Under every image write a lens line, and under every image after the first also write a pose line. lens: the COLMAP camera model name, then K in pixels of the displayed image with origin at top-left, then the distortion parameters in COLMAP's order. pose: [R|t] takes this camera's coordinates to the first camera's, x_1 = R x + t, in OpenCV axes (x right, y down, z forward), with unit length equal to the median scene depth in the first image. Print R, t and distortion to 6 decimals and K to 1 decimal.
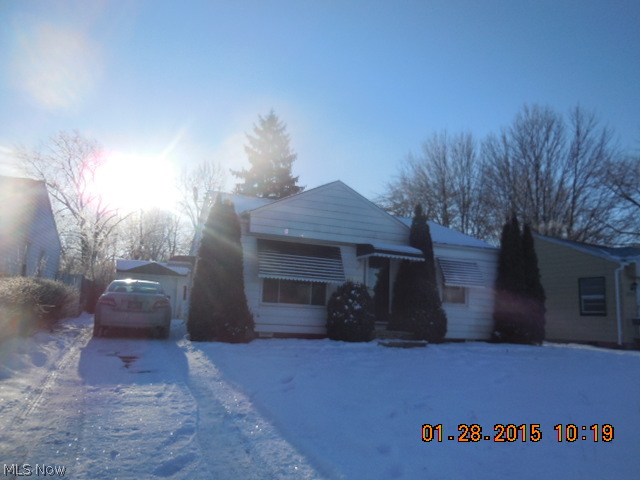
lens RADIAL K [[462.1, 0, 320.0], [0, 462.1, 240.0], [0, 0, 1]] dist [-0.041791, 0.001731]
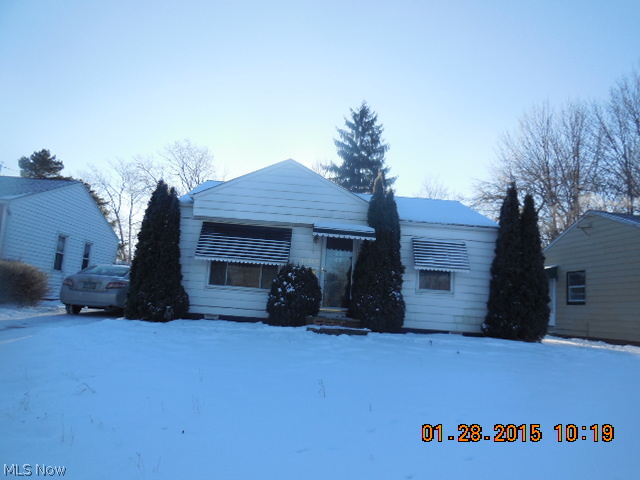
lens RADIAL K [[462.1, 0, 320.0], [0, 462.1, 240.0], [0, 0, 1]] dist [-0.041791, 0.001731]
pose [[0.951610, -0.023751, -0.306390, 0.391778], [0.025287, 0.999680, 0.001042, 0.039912], [0.306267, -0.008739, 0.951905, 0.109270]]
